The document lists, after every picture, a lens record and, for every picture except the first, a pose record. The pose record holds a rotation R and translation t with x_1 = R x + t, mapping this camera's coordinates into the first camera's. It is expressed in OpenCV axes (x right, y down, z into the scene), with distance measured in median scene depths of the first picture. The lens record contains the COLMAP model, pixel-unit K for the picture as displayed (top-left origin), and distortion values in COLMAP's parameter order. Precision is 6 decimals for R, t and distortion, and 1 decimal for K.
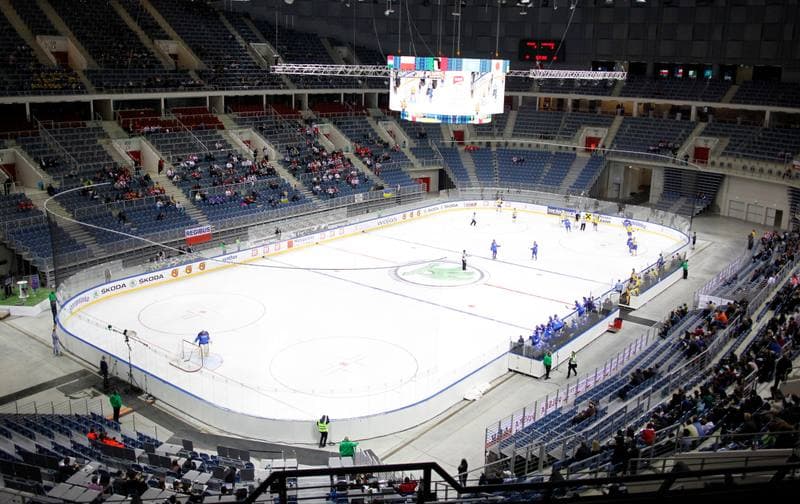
lens RADIAL K [[708.8, 0, 400.0], [0, 708.8, 252.0], [0, 0, 1]] dist [-0.052313, 0.007349]
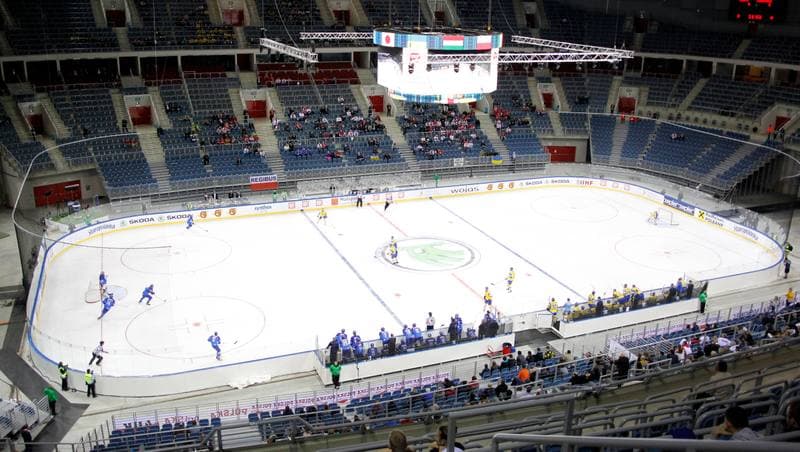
lens RADIAL K [[699.9, 0, 404.0], [0, 699.9, 199.6], [0, 0, 1]] dist [-0.057493, 0.012739]
pose [[0.871379, 0.134368, -0.471852, 0.422699], [-0.126695, 0.990772, 0.048169, -0.076717], [0.473970, 0.017808, 0.880361, 0.133864]]
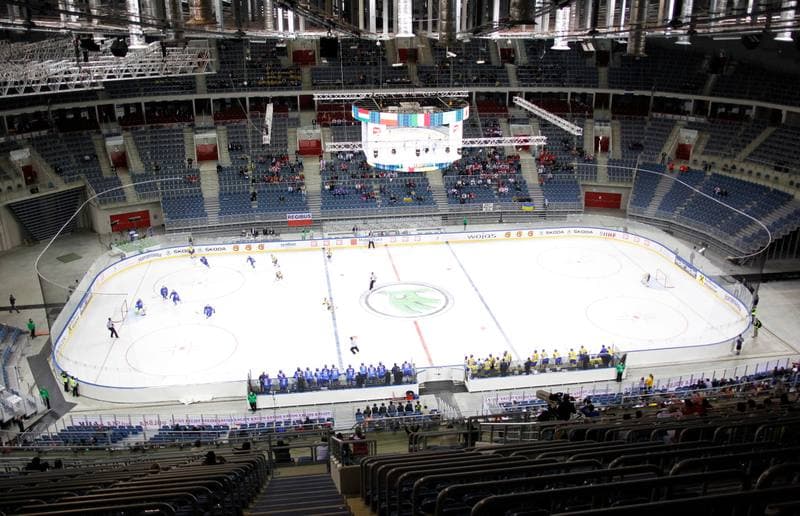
lens RADIAL K [[728.1, 0, 400.0], [0, 728.1, 258.0], [0, 0, 1]] dist [-0.055515, -0.000115]
pose [[0.728557, 0.223824, -0.647385, 0.678817], [-0.161183, 0.974588, 0.155556, -0.183183], [0.665751, -0.008984, 0.746120, 0.156856]]
